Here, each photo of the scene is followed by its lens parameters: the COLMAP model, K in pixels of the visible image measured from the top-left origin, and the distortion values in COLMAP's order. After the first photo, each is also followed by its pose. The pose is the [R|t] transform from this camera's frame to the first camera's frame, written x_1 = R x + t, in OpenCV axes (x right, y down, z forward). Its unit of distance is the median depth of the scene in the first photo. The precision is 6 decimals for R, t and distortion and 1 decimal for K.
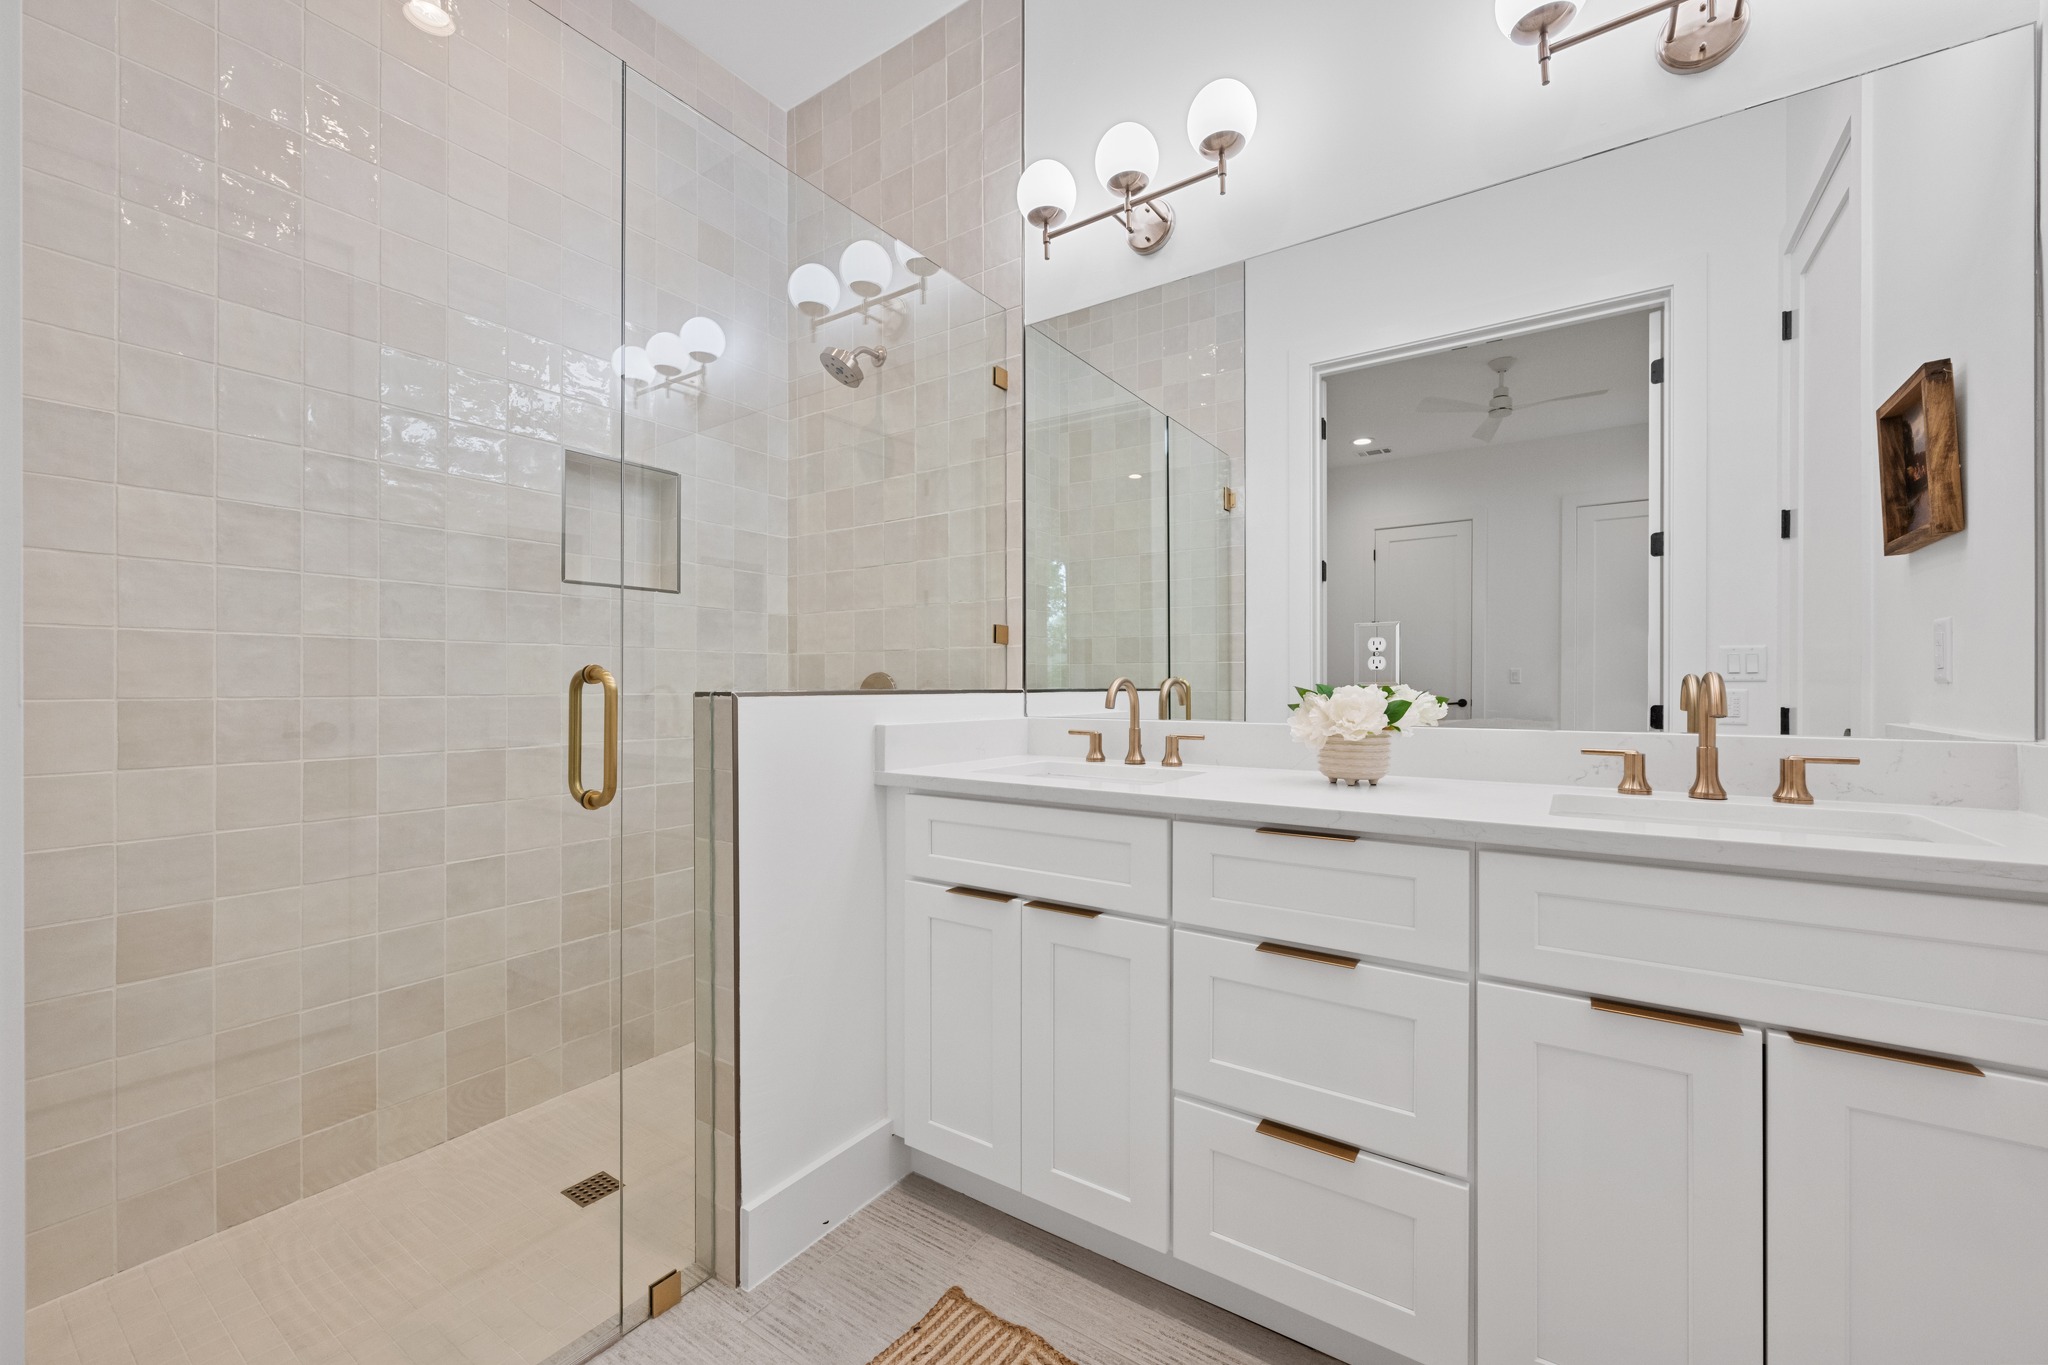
lens RADIAL K [[805.5, 0, 1039.6], [0, 805.5, 681.7], [0, 0, 1]] dist [0.000780, 0.000070]
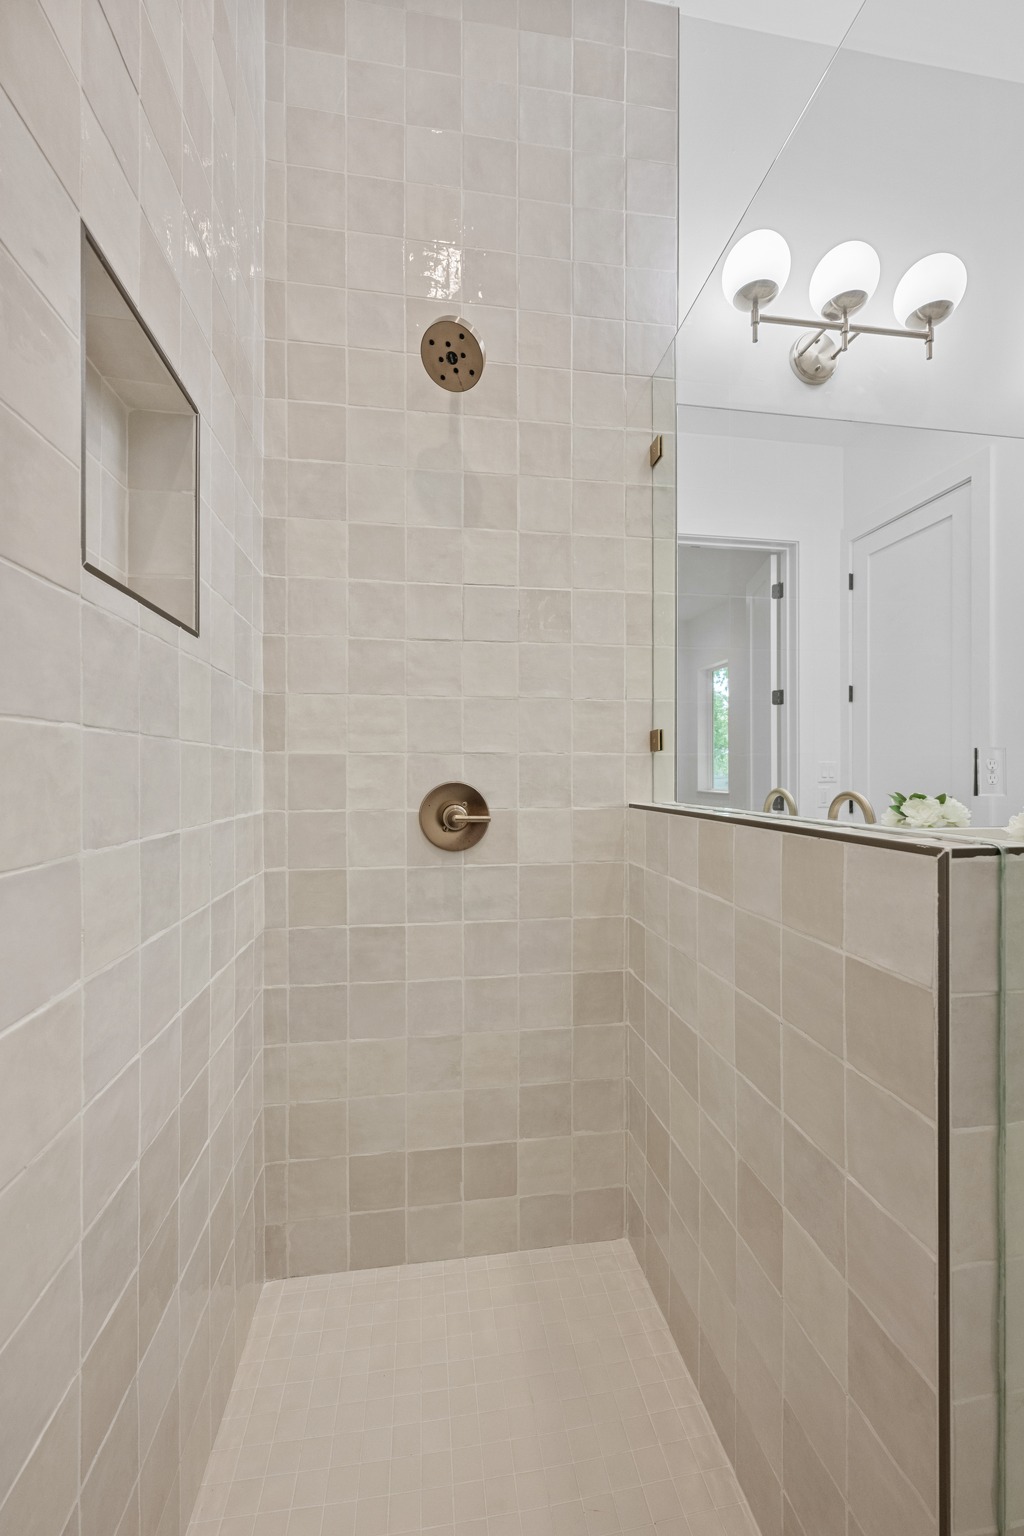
lens RADIAL K [[604.1, 0, 509.0], [0, 604.1, 771.6], [0, 0, 1]] dist [0.000780, 0.000070]
pose [[0.741094, 0.003727, 0.671391, -0.552463], [-0.004312, 0.999990, -0.000792, -0.020955], [-0.671388, -0.002308, 0.741103, 0.555963]]
